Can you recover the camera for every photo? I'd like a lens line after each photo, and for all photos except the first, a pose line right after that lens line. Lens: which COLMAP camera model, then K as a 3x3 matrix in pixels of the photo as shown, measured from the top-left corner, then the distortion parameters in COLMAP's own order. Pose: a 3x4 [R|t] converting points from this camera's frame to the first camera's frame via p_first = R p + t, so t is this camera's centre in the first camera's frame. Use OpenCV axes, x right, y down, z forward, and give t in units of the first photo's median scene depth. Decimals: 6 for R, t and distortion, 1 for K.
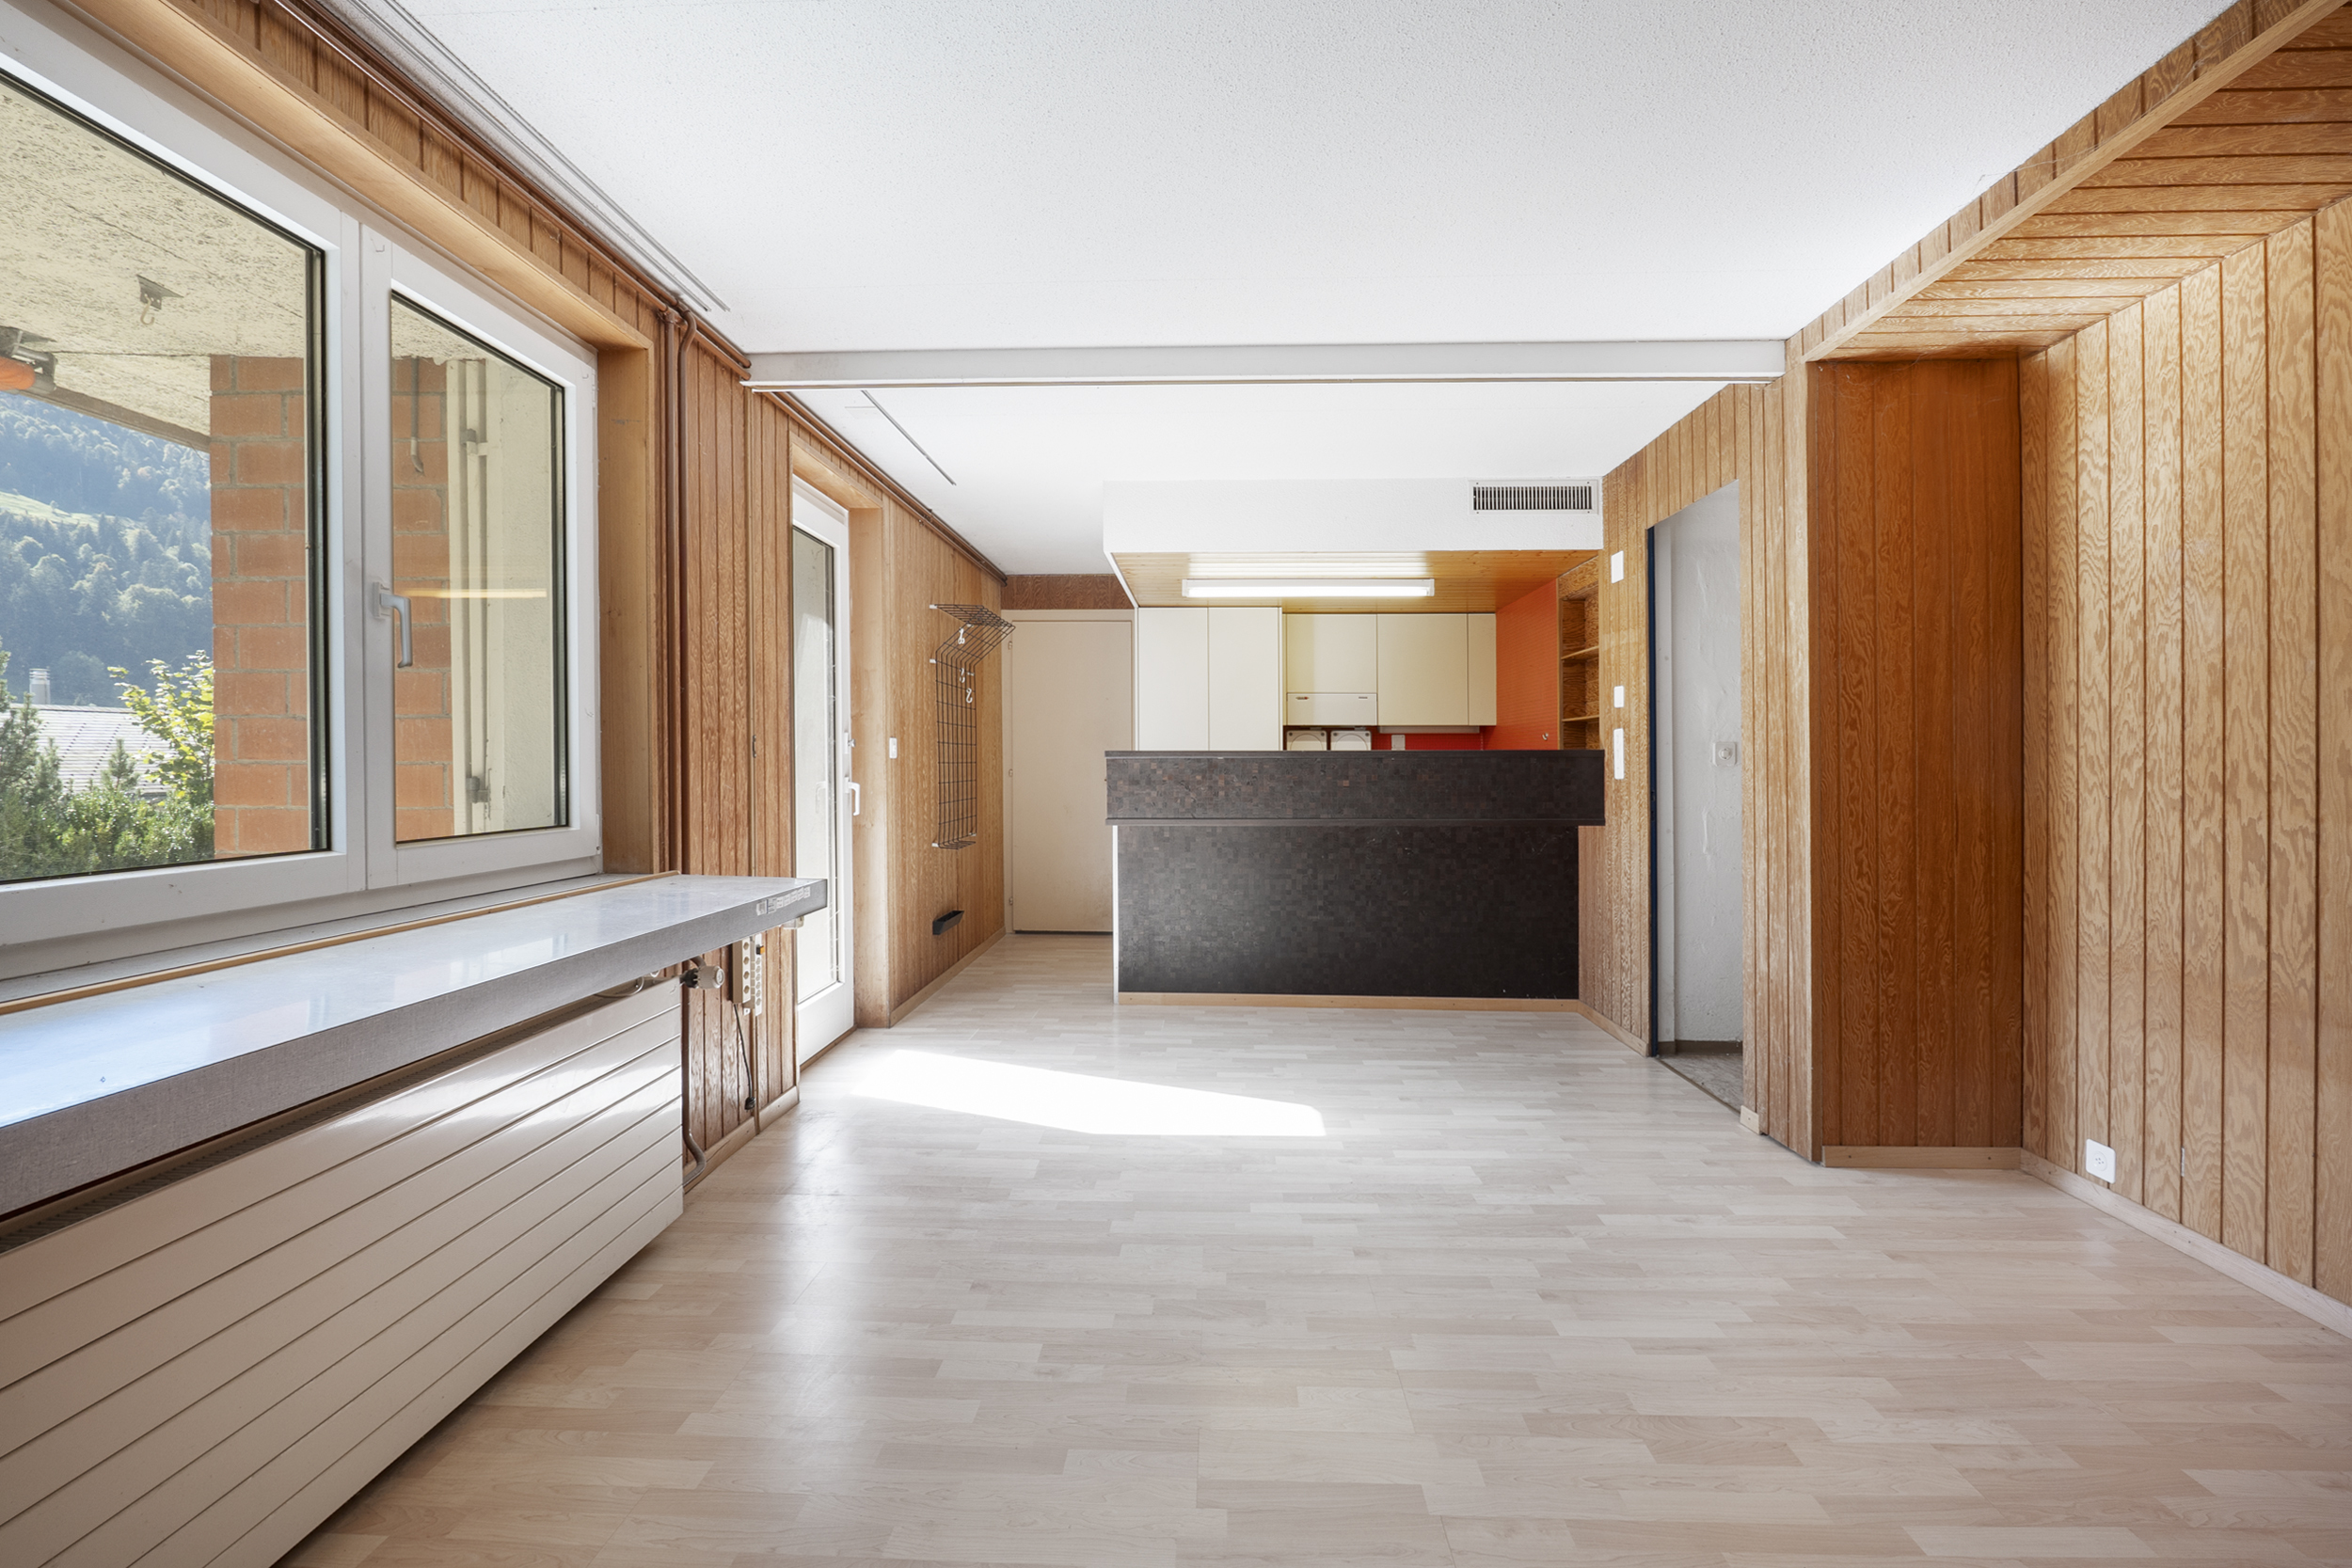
lens RADIAL K [[1082.8, 0, 1178.4], [0, 1082.8, 786.2], [0, 0, 1]] dist [-0.005167, -0.000513]
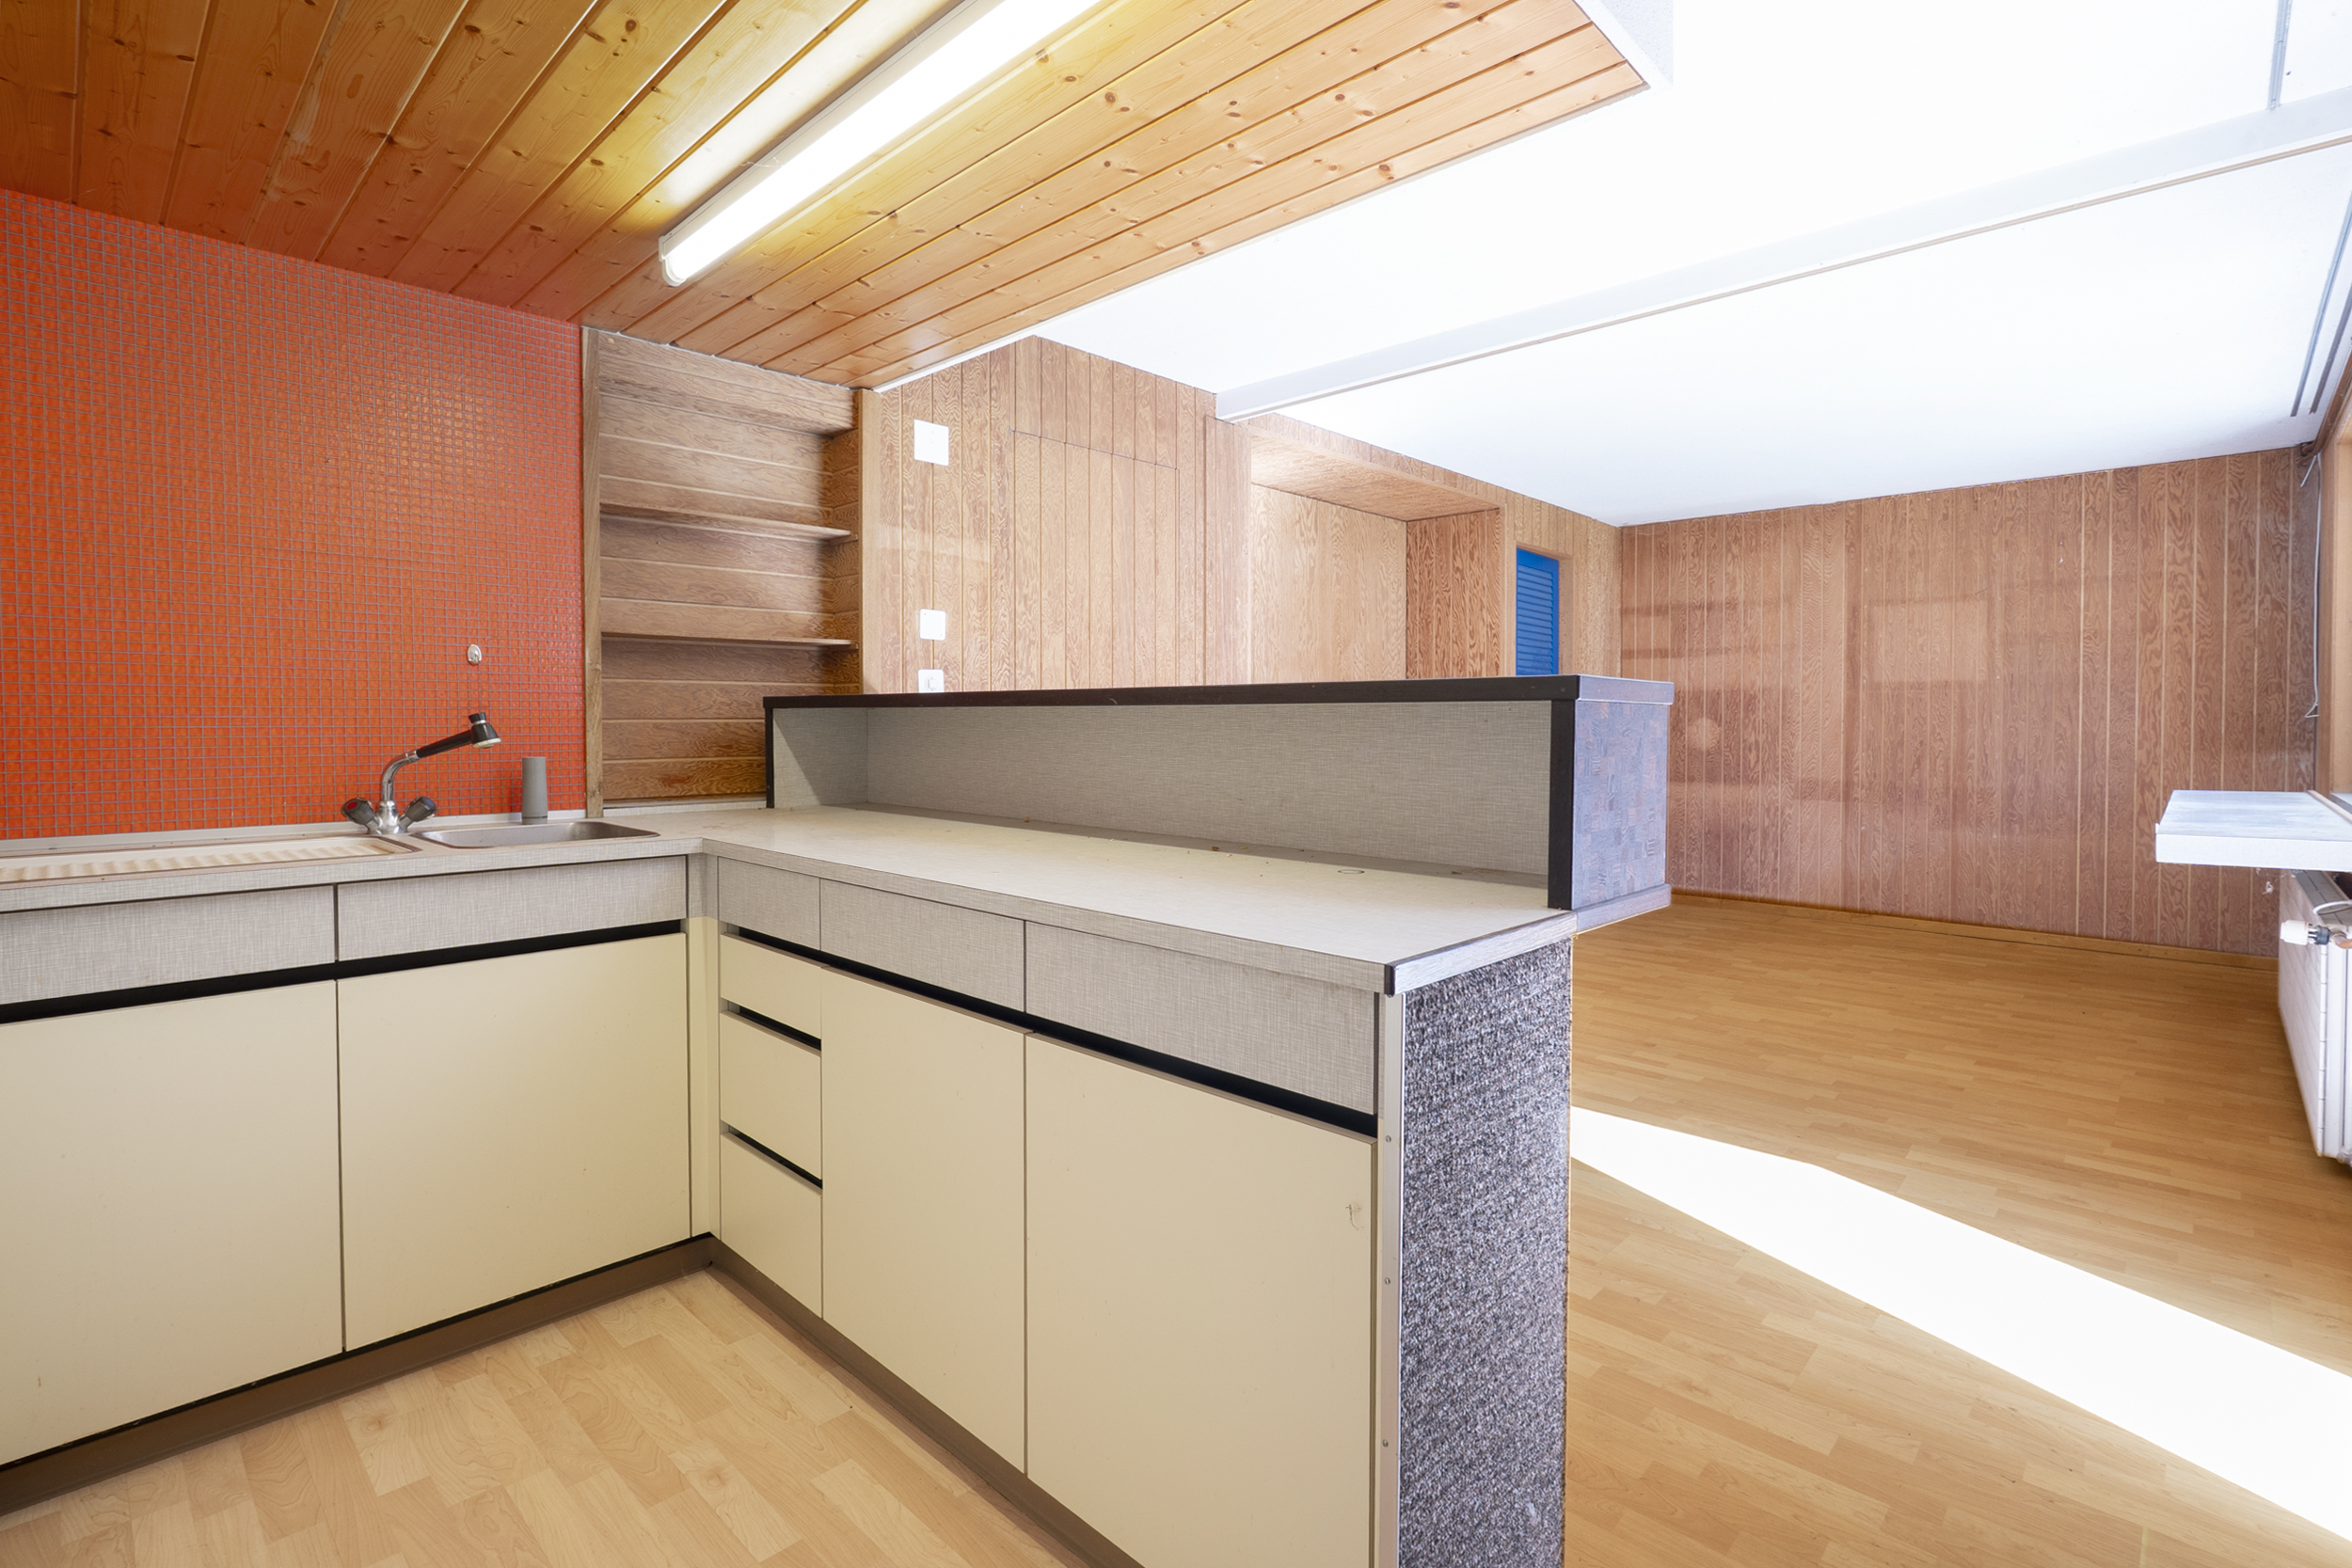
lens RADIAL K [[1082.8, 0, 1171.5], [0, 1082.8, 769.1], [0, 0, 1]] dist [-0.005167, -0.000513]
pose [[-0.752044, -0.019134, 0.658835, -0.251716], [-0.000843, 0.999606, 0.028069, -0.001270], [-0.659112, 0.020554, -0.751764, 2.047989]]
